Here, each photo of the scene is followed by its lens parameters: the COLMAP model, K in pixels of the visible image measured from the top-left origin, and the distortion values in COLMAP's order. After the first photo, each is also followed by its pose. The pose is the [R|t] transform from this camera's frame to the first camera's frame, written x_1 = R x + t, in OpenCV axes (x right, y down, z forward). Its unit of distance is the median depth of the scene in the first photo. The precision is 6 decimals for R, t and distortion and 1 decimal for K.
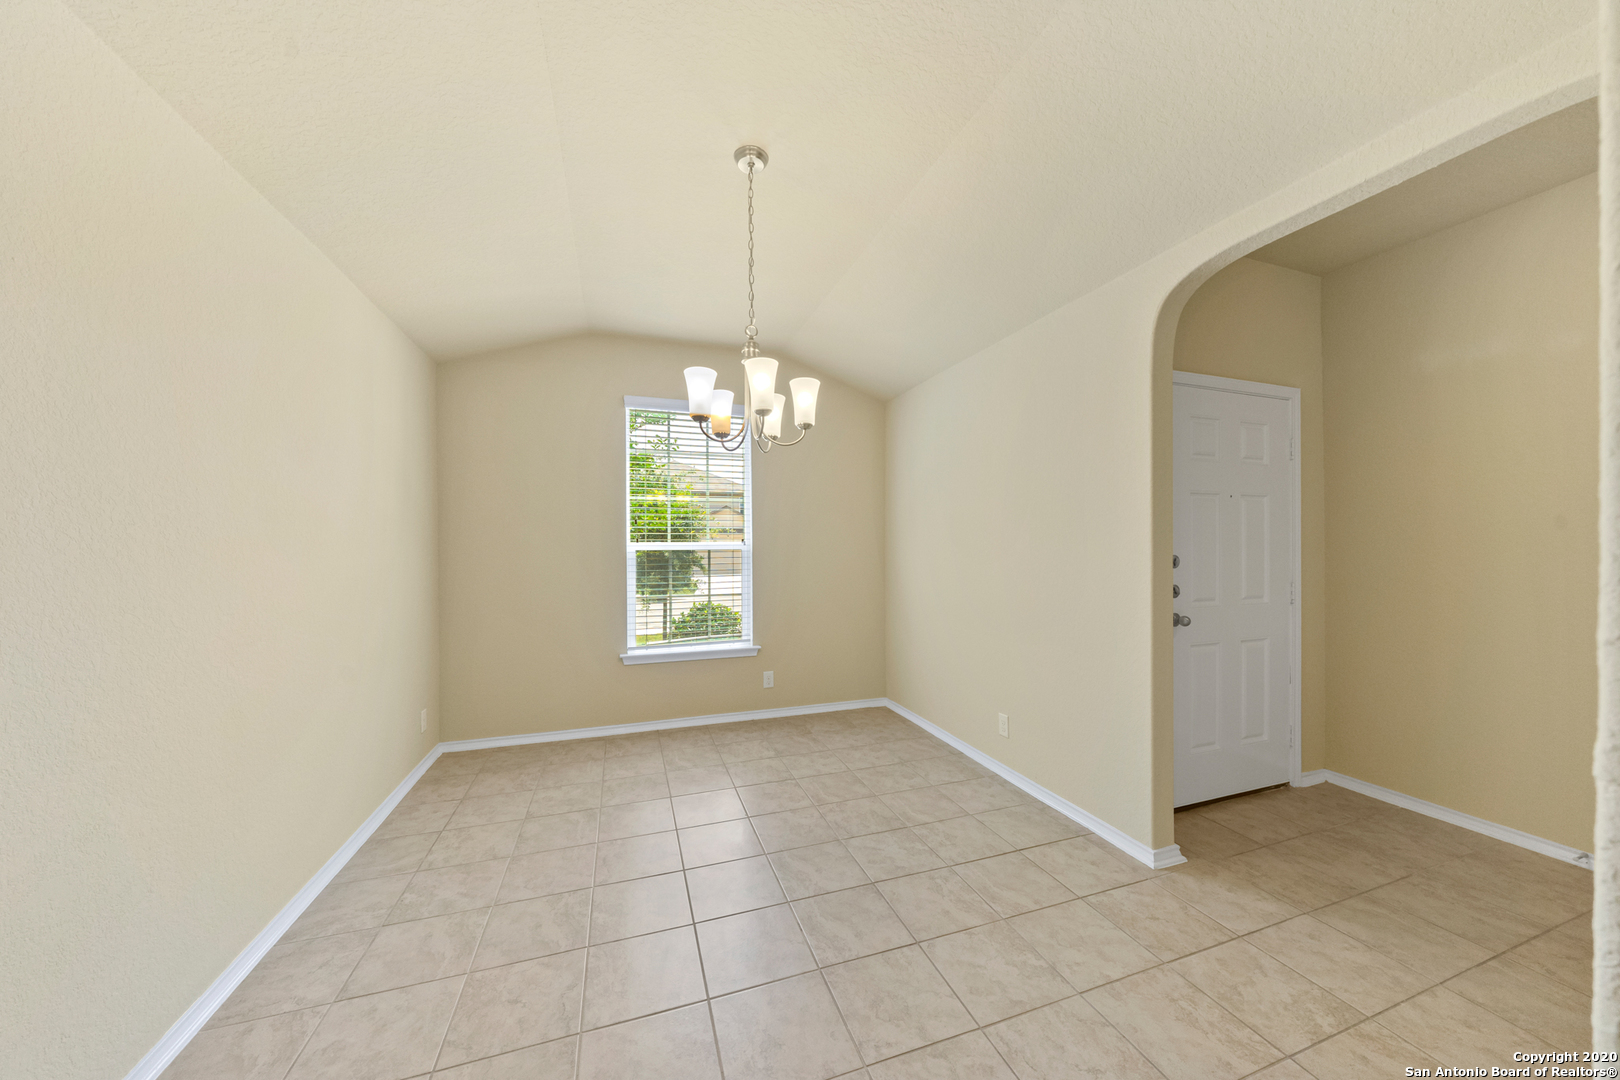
lens RADIAL K [[559.7, 0, 817.6], [0, 559.7, 543.3], [0, 0, 1]] dist [-0.006466, -0.000234]
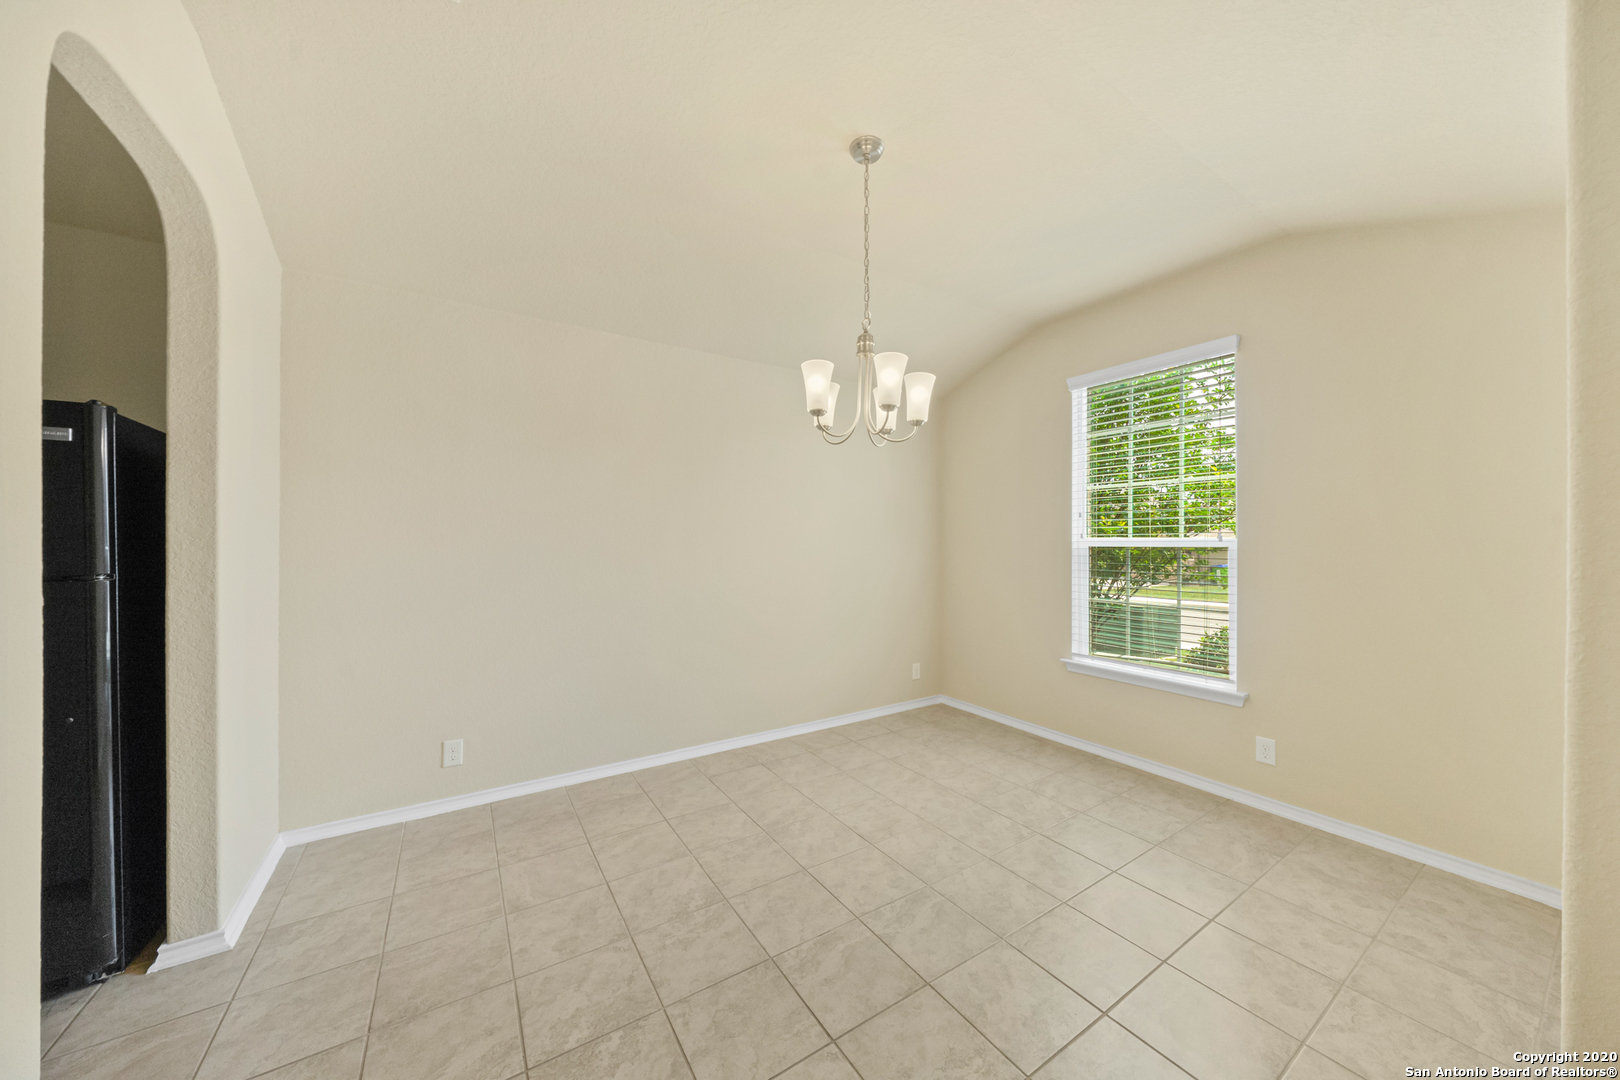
lens RADIAL K [[559.7, 0, 816.3], [0, 559.7, 540.4], [0, 0, 1]] dist [-0.006466, -0.000234]
pose [[0.228438, 0.001357, -0.973558, 0.525992], [-0.000526, 0.999999, 0.001270, 0.002080], [0.973558, 0.000222, 0.228438, 0.443403]]
